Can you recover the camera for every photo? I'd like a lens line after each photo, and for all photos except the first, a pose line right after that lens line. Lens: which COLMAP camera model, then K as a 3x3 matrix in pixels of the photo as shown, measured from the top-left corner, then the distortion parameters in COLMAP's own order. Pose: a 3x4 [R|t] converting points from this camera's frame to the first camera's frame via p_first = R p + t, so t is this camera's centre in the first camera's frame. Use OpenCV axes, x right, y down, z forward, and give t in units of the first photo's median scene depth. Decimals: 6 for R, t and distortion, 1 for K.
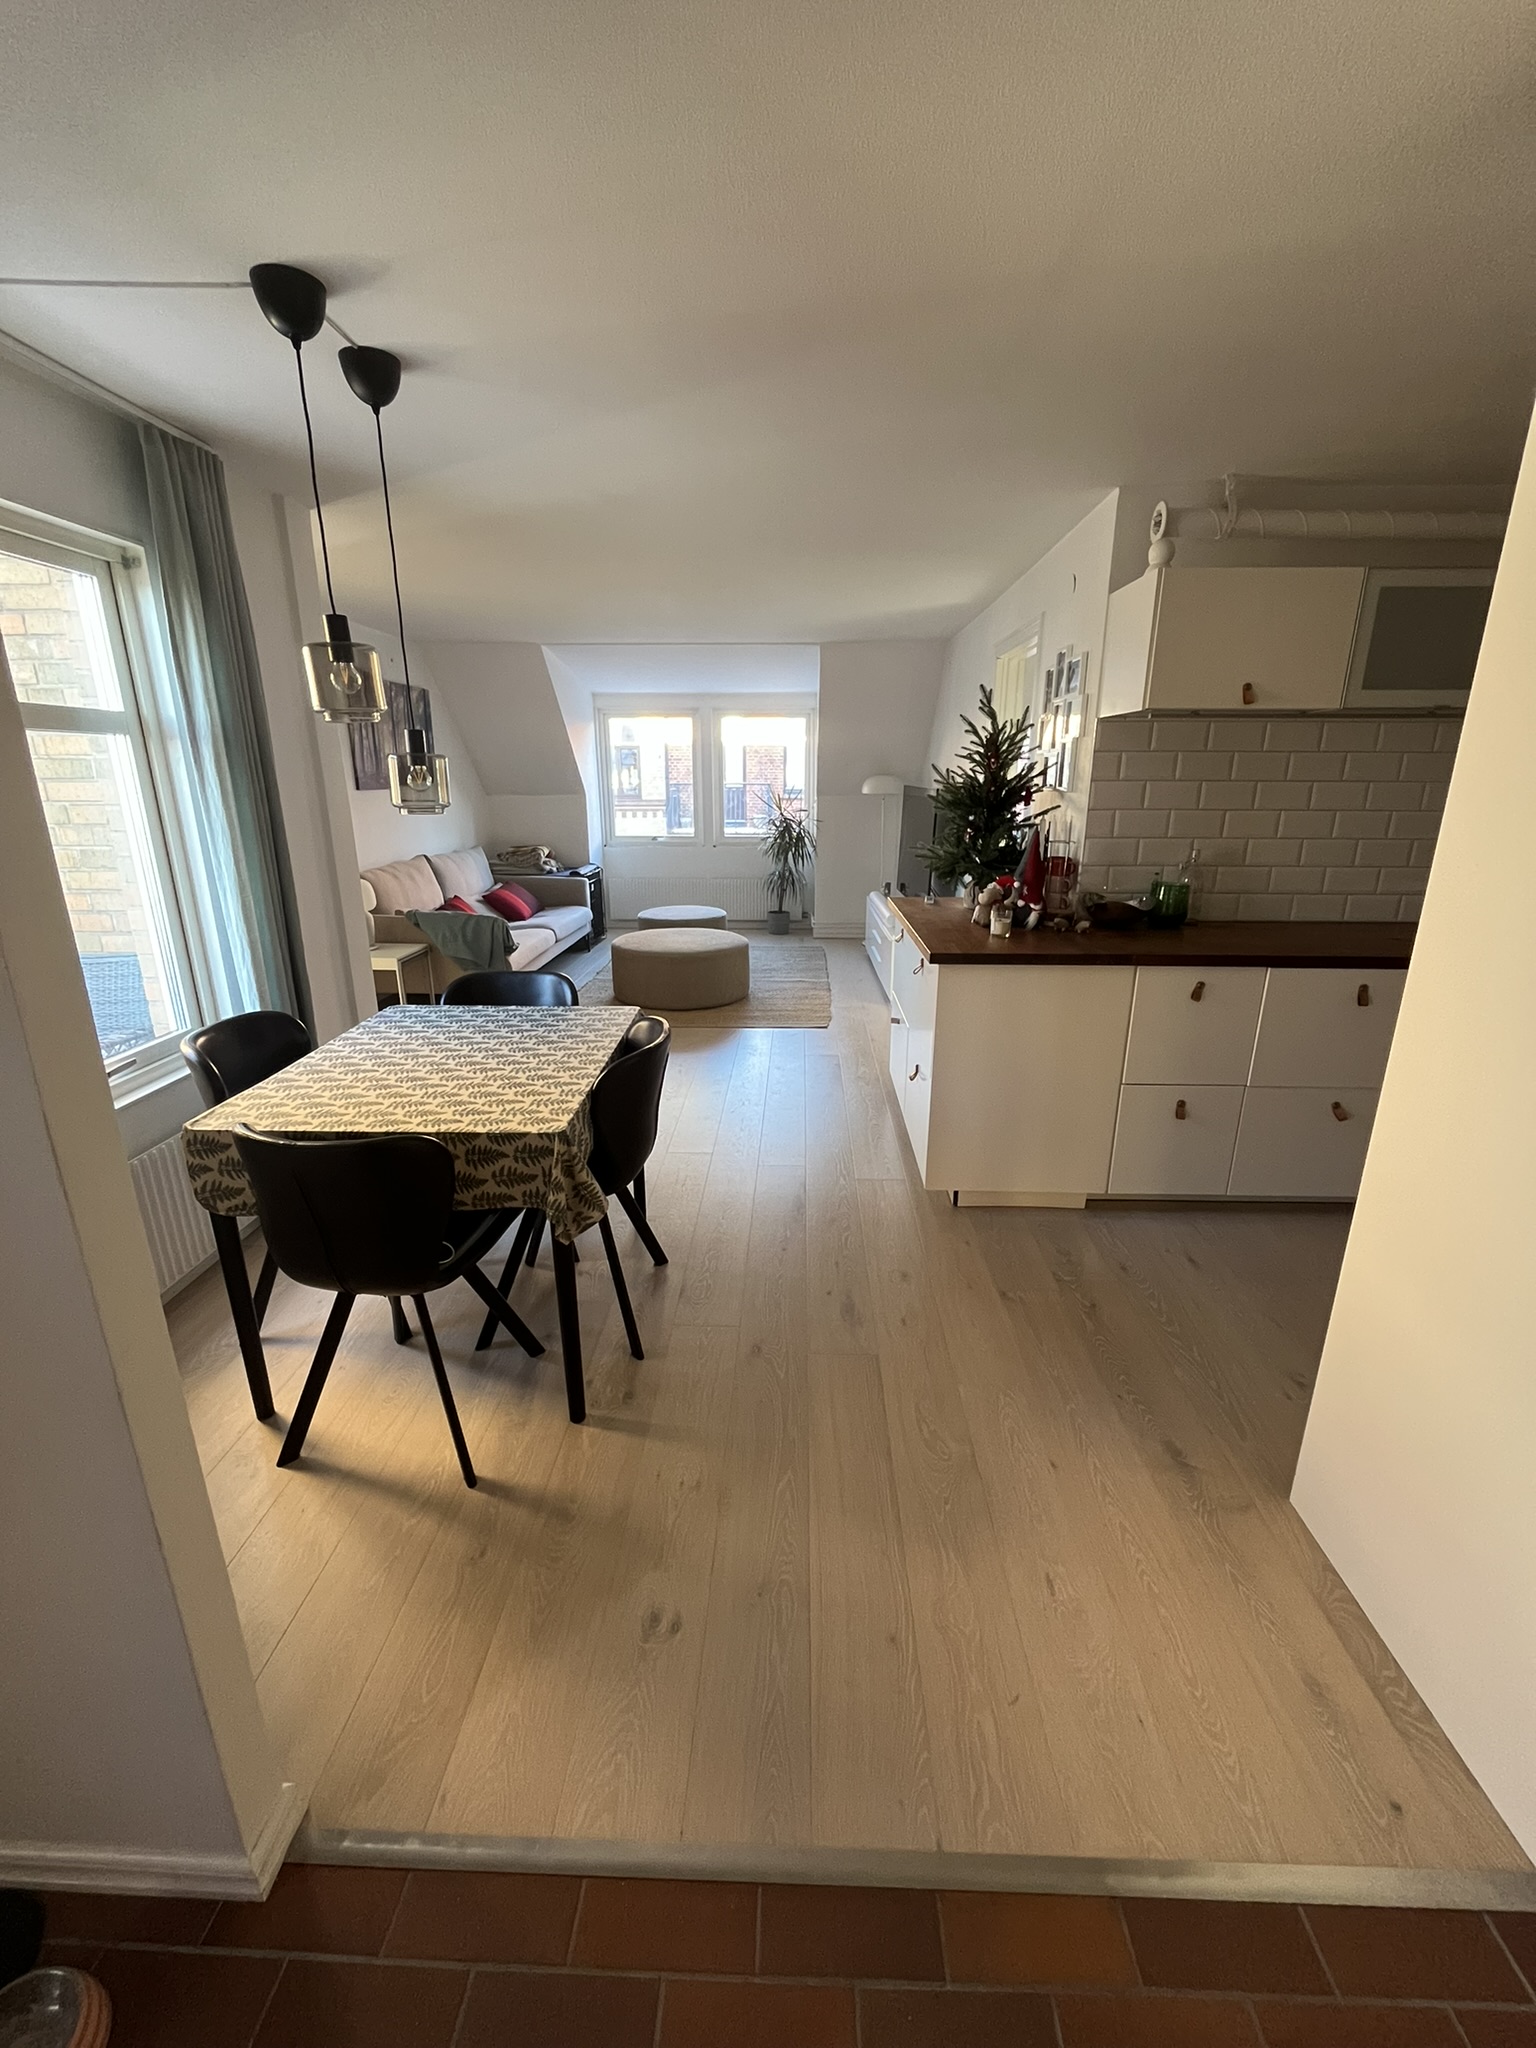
lens RADIAL K [[816.2, 0, 771.9], [0, 816.2, 1024.4], [0, 0, 1]] dist [-0.011762, -0.000130]
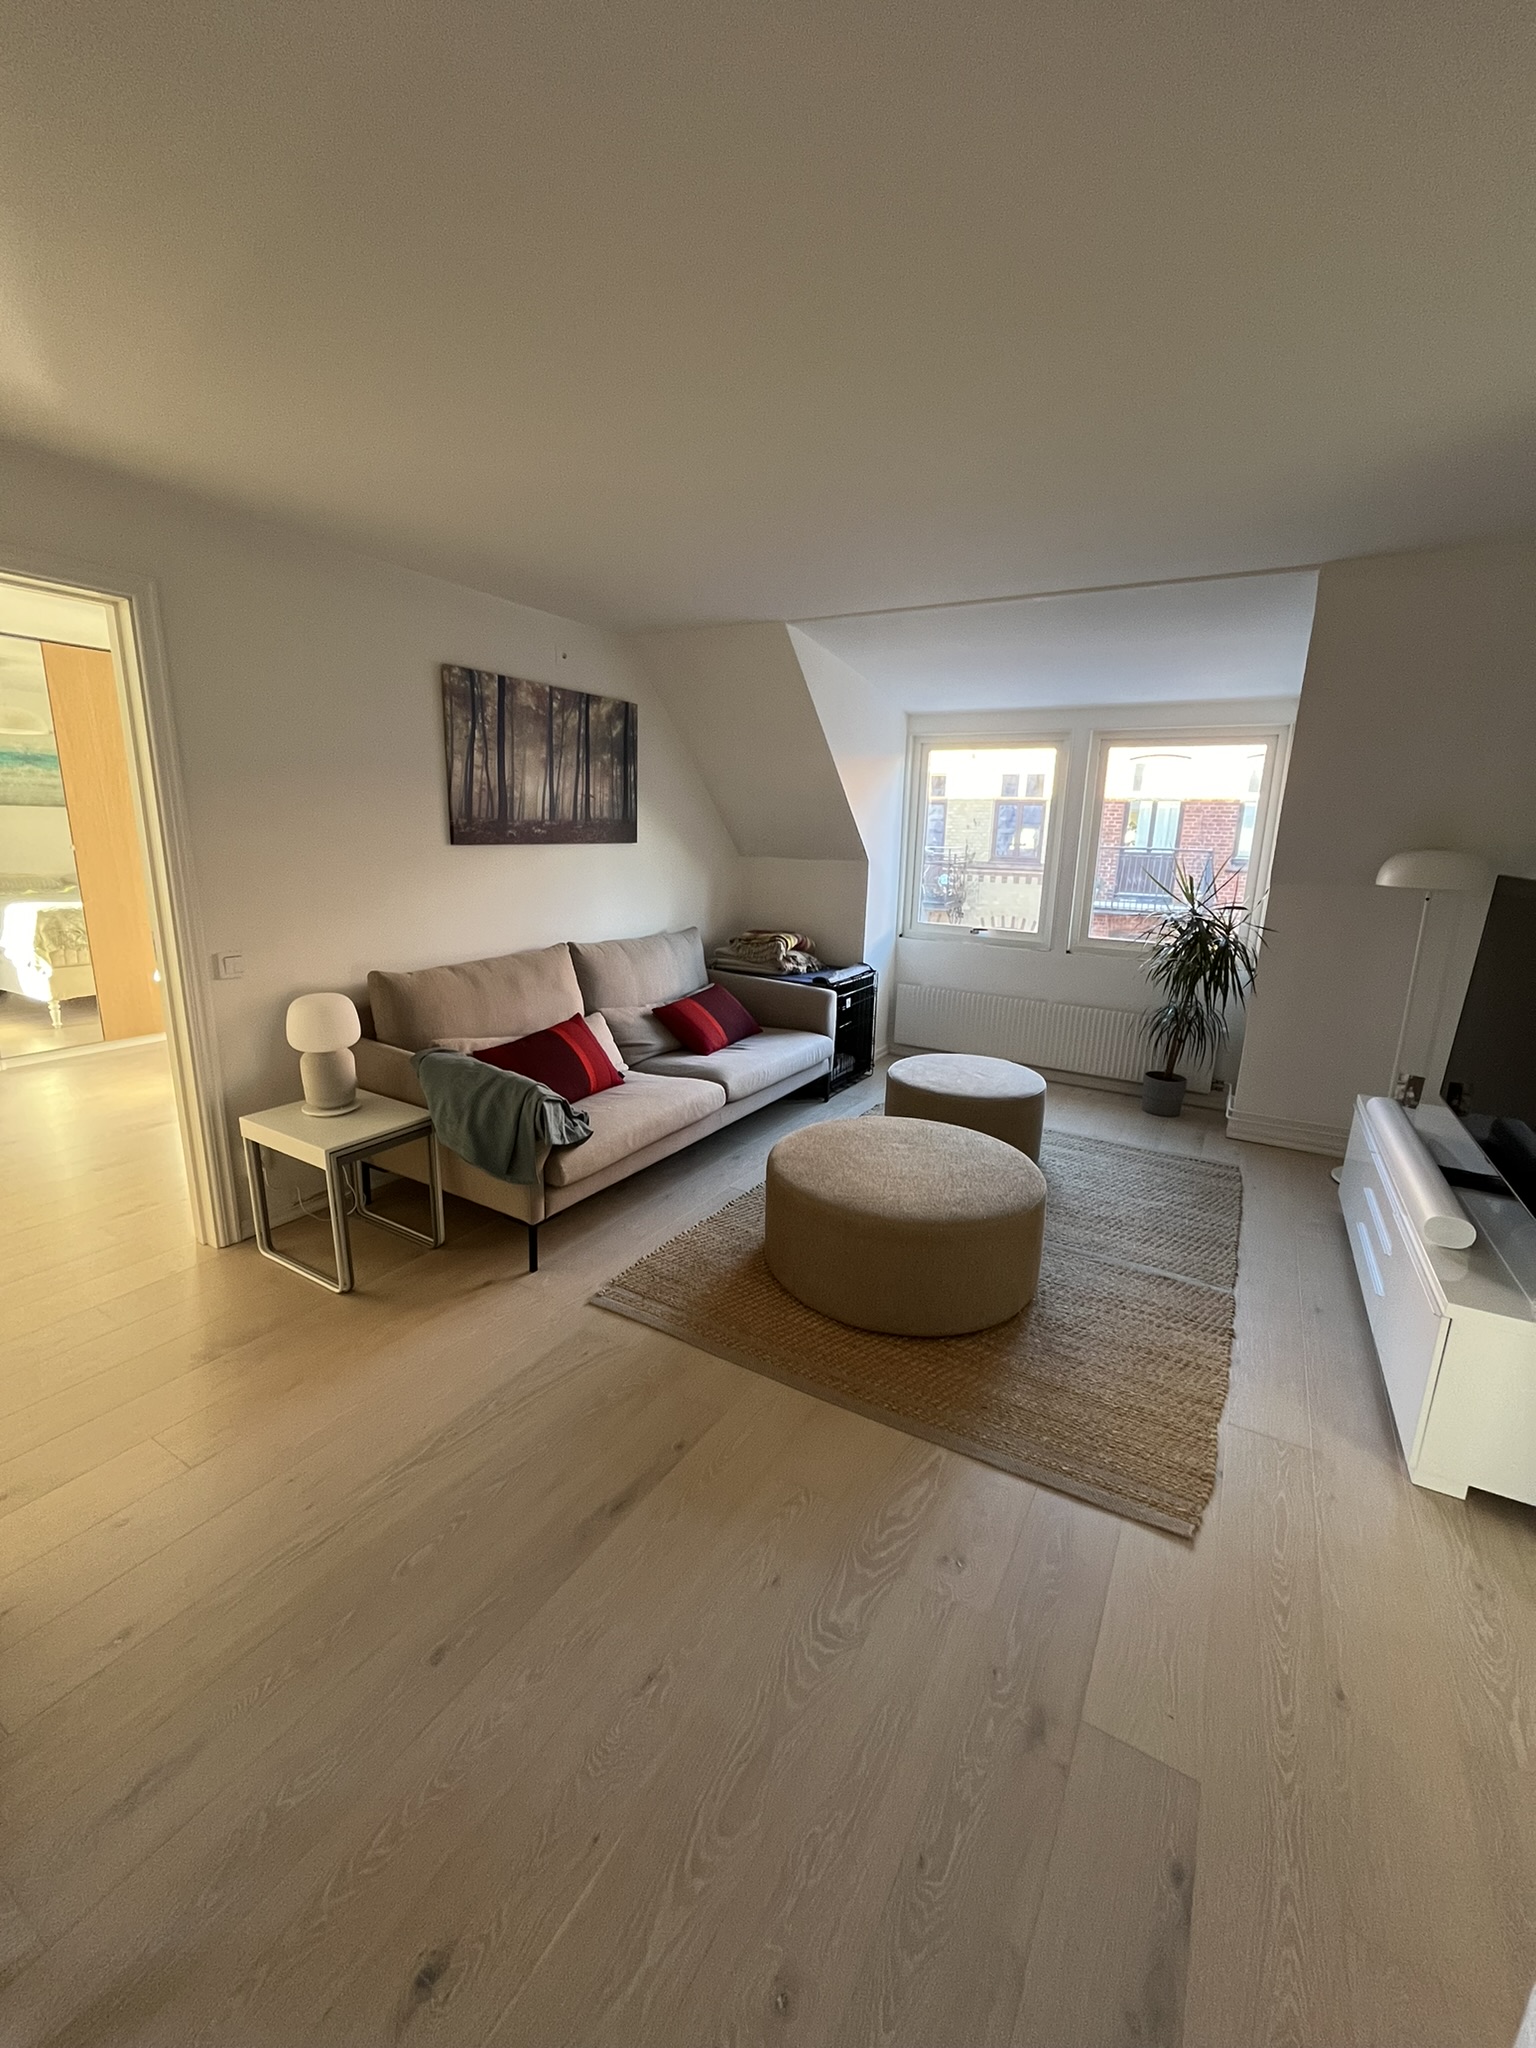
lens RADIAL K [[816.2, 0, 774.3], [0, 816.2, 1018.1], [0, 0, 1]] dist [-0.011762, -0.000130]
pose [[0.878989, 0.130743, -0.458567, 0.025407], [-0.164287, 0.985832, -0.033836, -0.121164], [0.447647, 0.105078, 0.888015, 0.390024]]
